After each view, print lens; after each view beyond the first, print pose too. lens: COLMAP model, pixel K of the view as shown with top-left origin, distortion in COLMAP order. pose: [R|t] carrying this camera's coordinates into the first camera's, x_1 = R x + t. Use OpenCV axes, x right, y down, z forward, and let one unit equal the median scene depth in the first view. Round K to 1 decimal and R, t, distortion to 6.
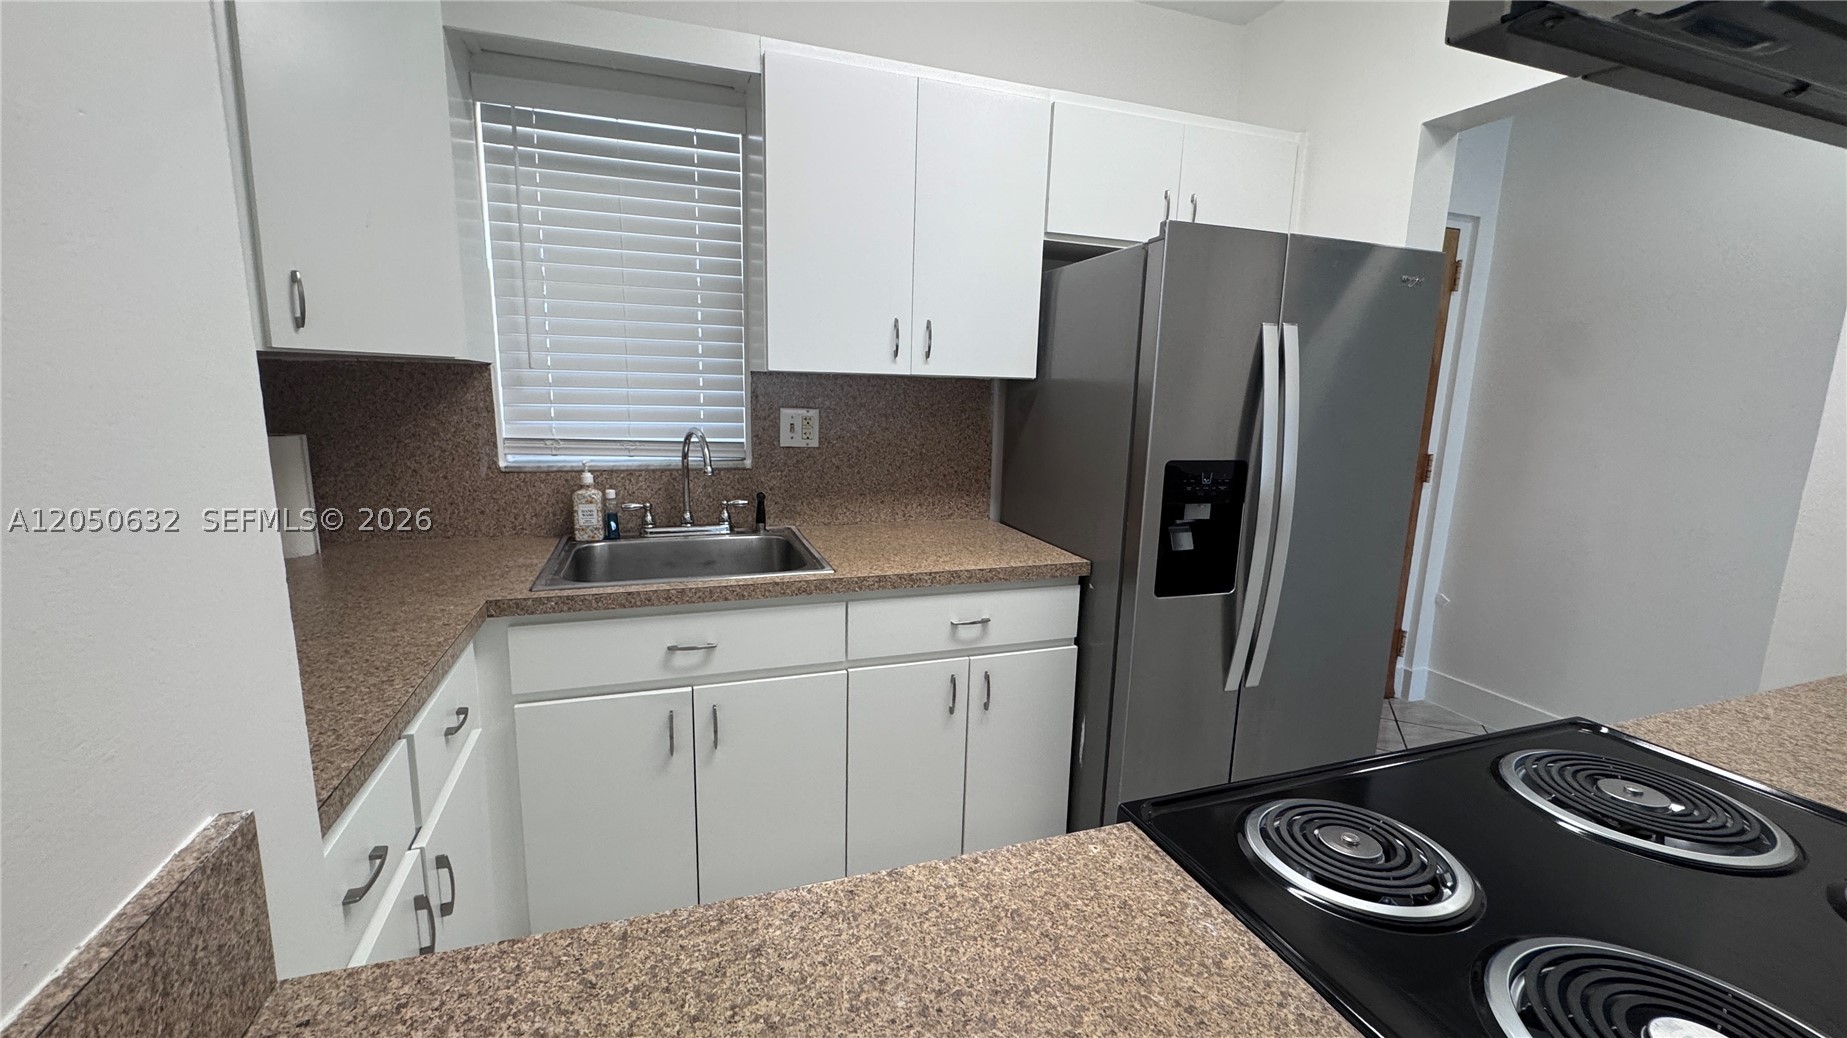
lens RADIAL K [[736.2, 0, 925.8], [0, 736.2, 519.0], [0, 0, 1]] dist [-0.004138, 0.000060]
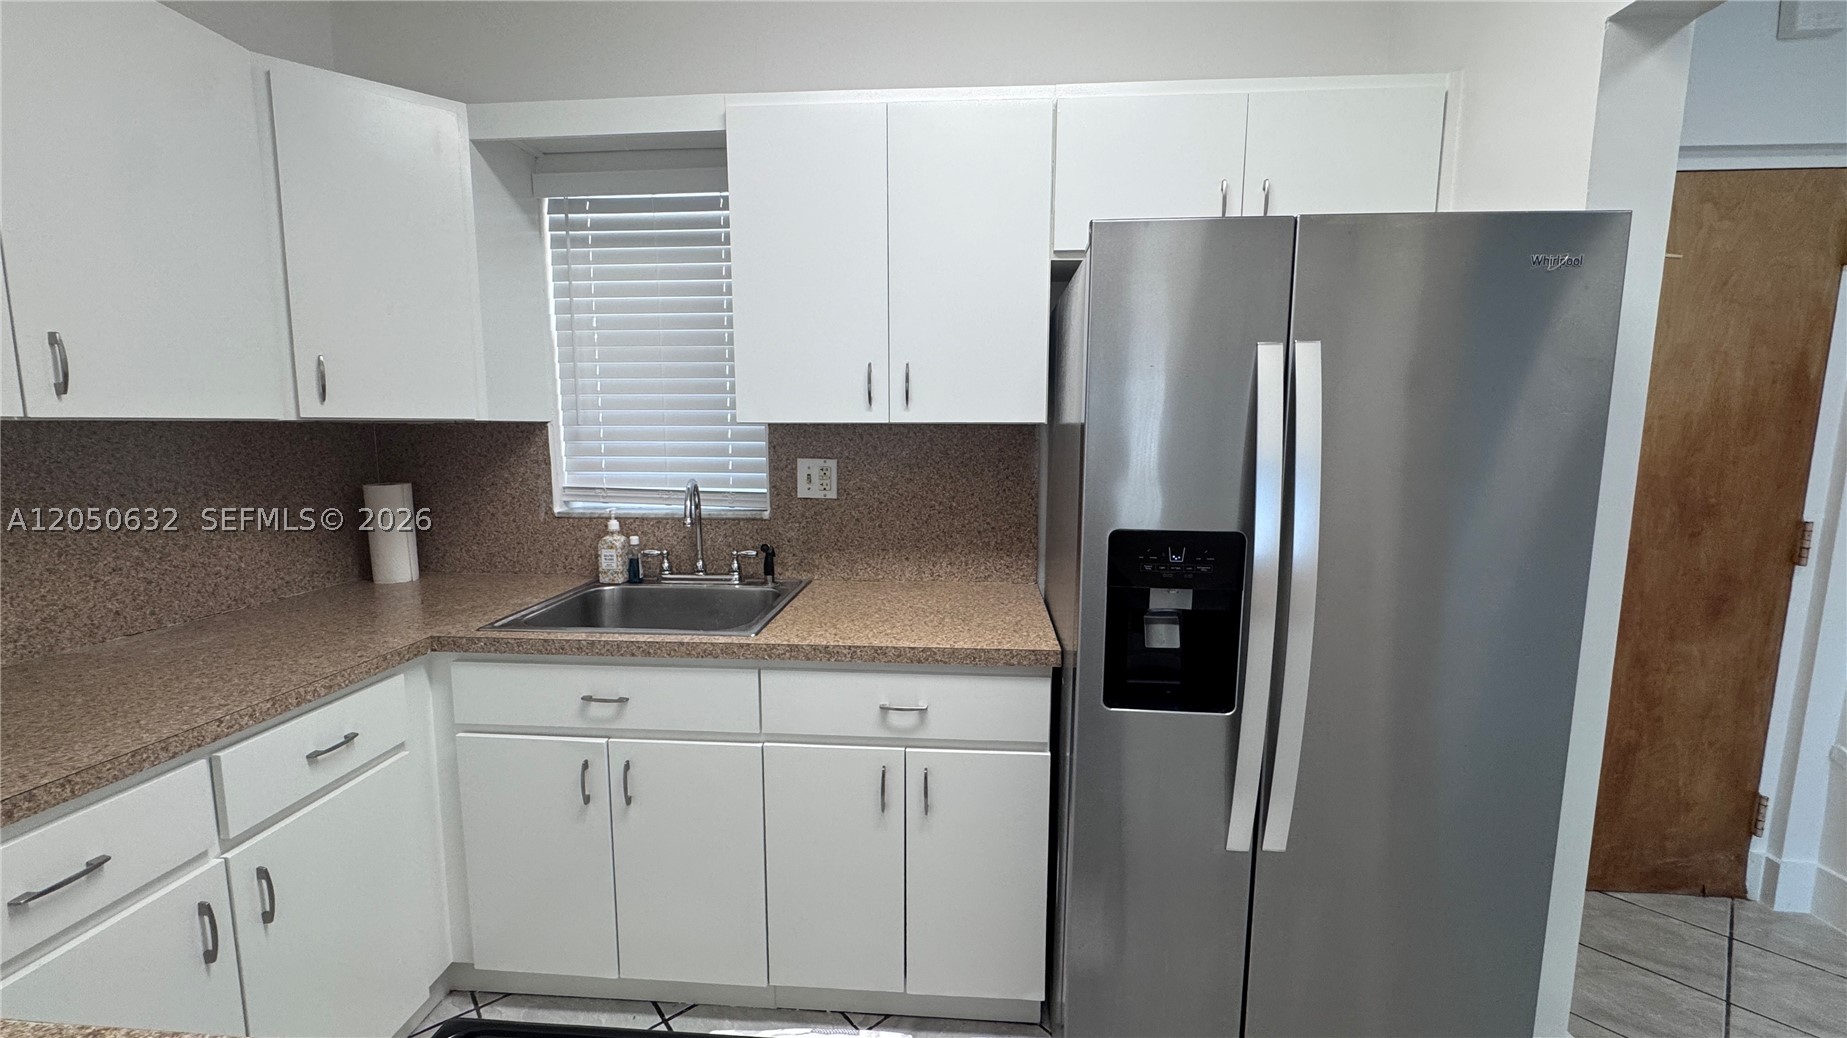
lens RADIAL K [[737.0, 0, 924.5], [0, 737.0, 518.9], [0, 0, 1]] dist [-0.004513, 0.000843]
pose [[0.916808, 0.028718, -0.398295, 0.398061], [-0.049806, 0.997846, -0.042699, -0.042273], [0.396211, 0.058984, 0.916263, 0.197170]]
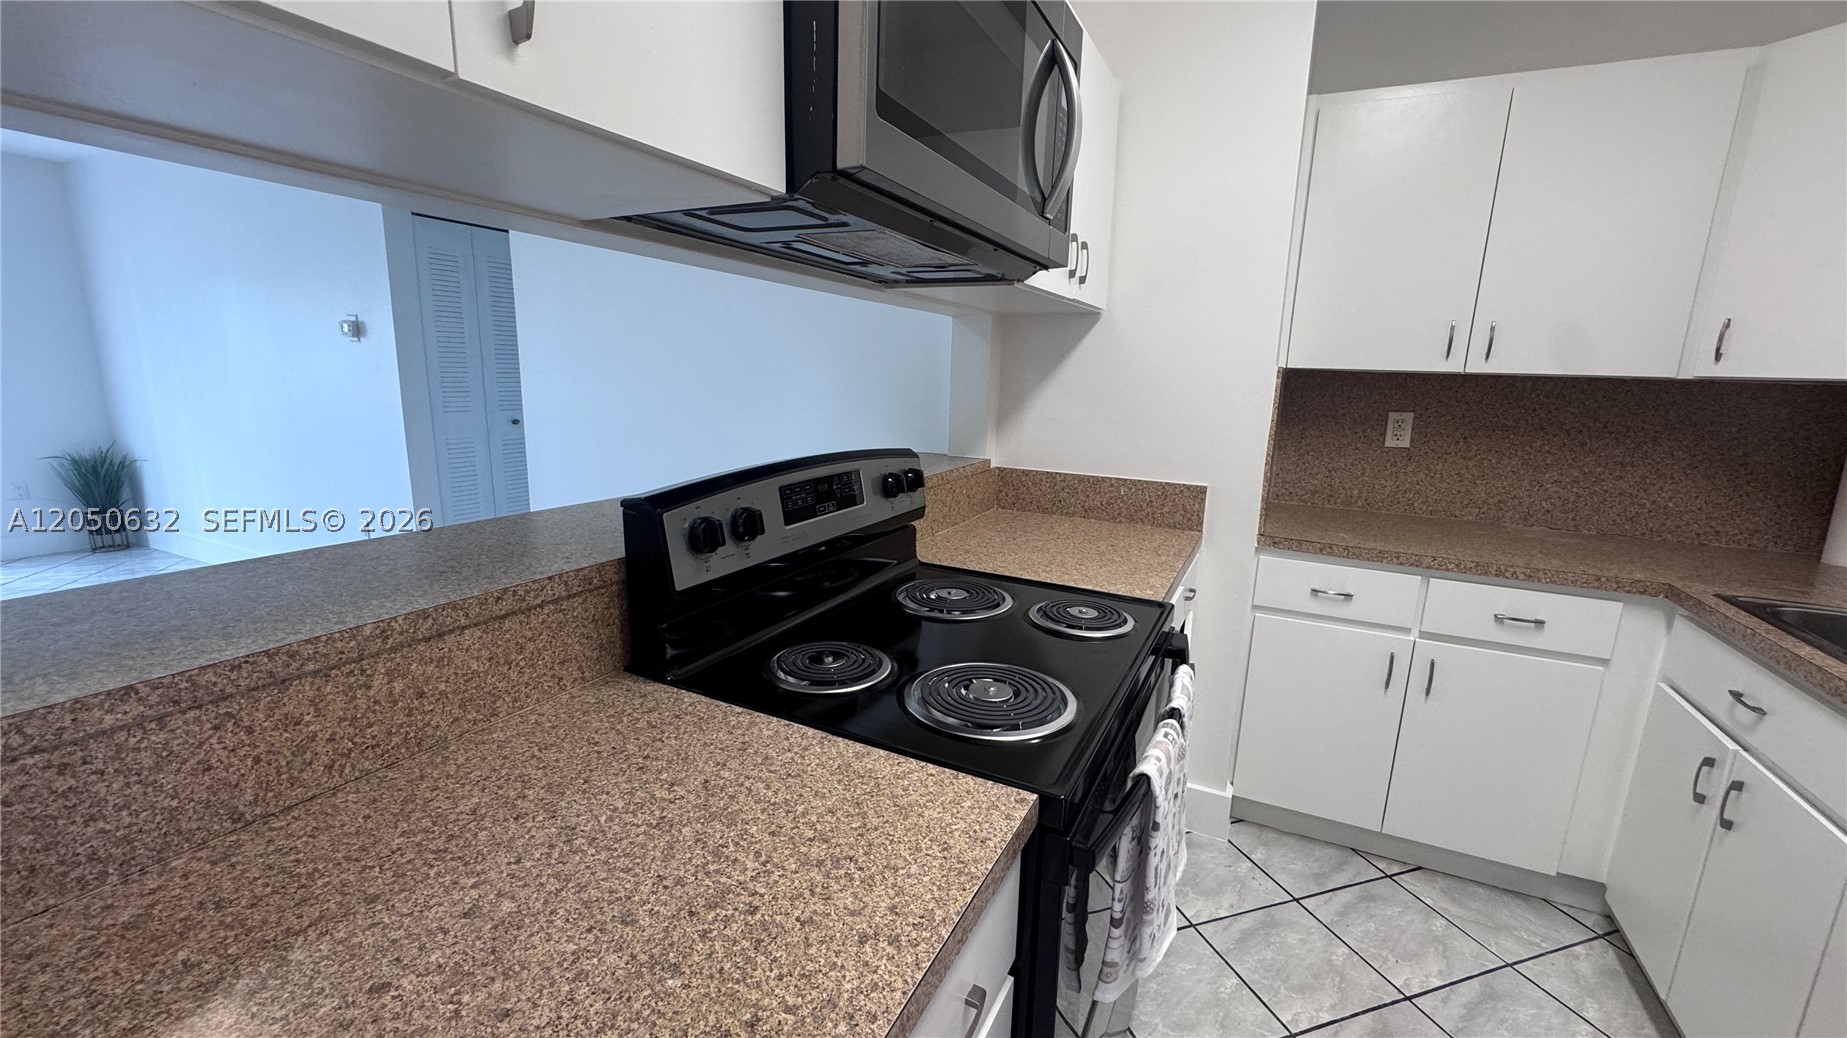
lens RADIAL K [[737.0, 0, 924.5], [0, 737.0, 518.9], [0, 0, 1]] dist [-0.004513, 0.000843]
pose [[-0.720289, 0.094730, -0.687175, 0.800095], [-0.165957, 0.938330, 0.303308, -0.109464], [0.673529, 0.332511, -0.660148, 0.704663]]
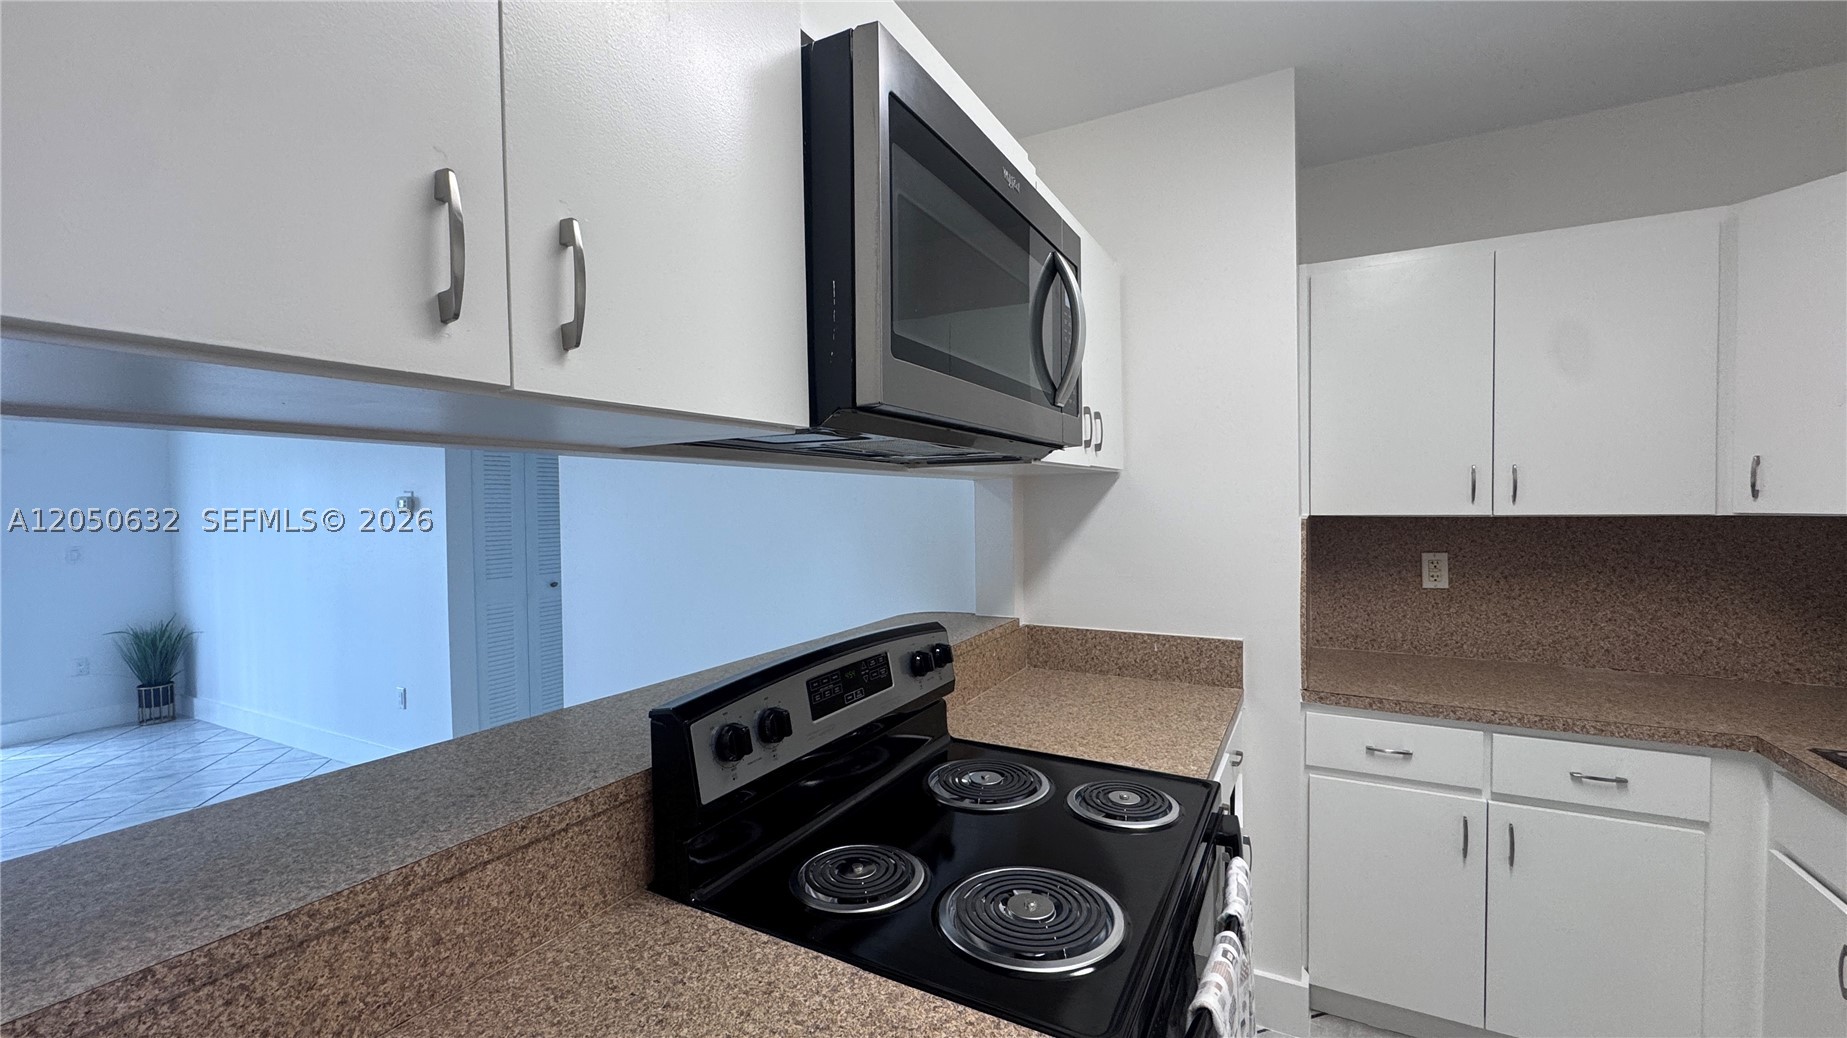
lens RADIAL K [[737.0, 0, 924.5], [0, 737.0, 518.9], [0, 0, 1]] dist [-0.004513, 0.000843]
pose [[-0.745826, 0.001882, -0.666138, 0.797600], [-0.120476, 0.983124, 0.137666, -0.157727], [0.655156, 0.182928, -0.733013, 0.697542]]
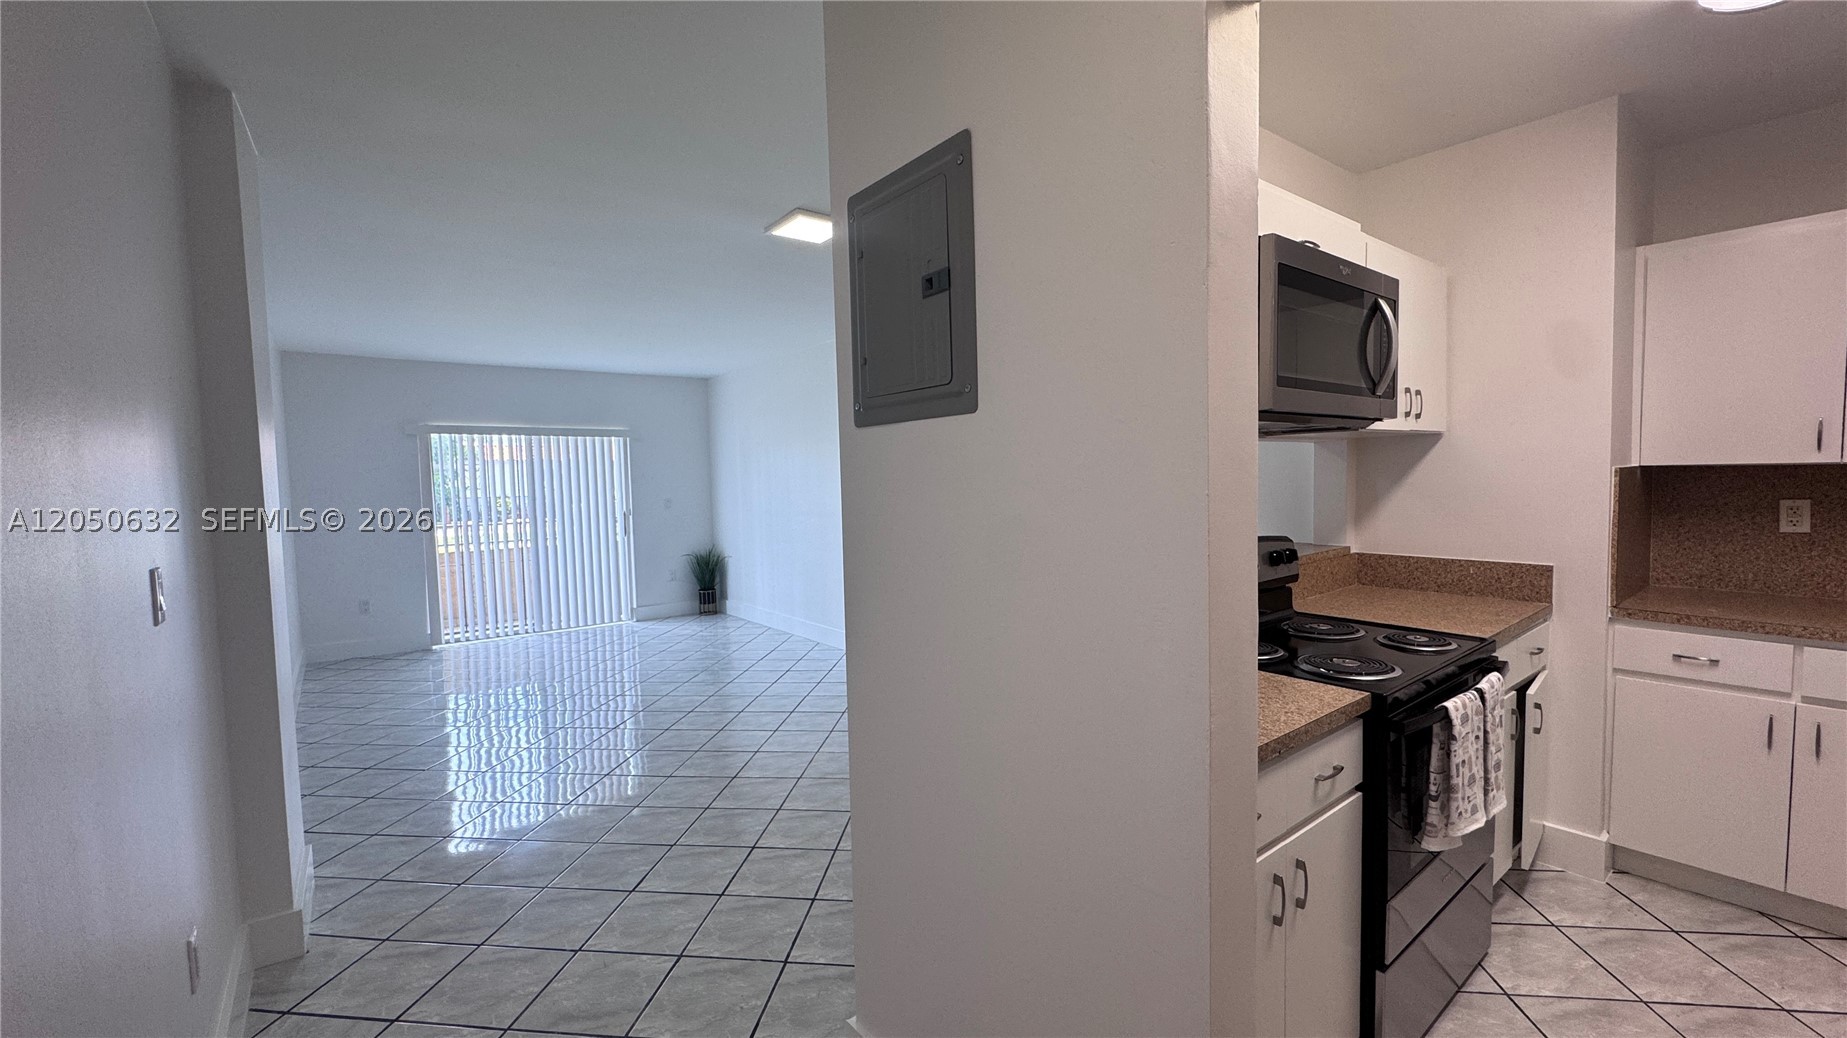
lens RADIAL K [[739.0, 0, 923.5], [0, 739.0, 519.0], [0, 0, 1]] dist [-0.003131, 0.000200]
pose [[-0.949889, 0.018149, -0.312062, 1.242838], [-0.052986, 0.974518, 0.217961, -0.206683], [0.308065, 0.223574, -0.924722, 1.113970]]
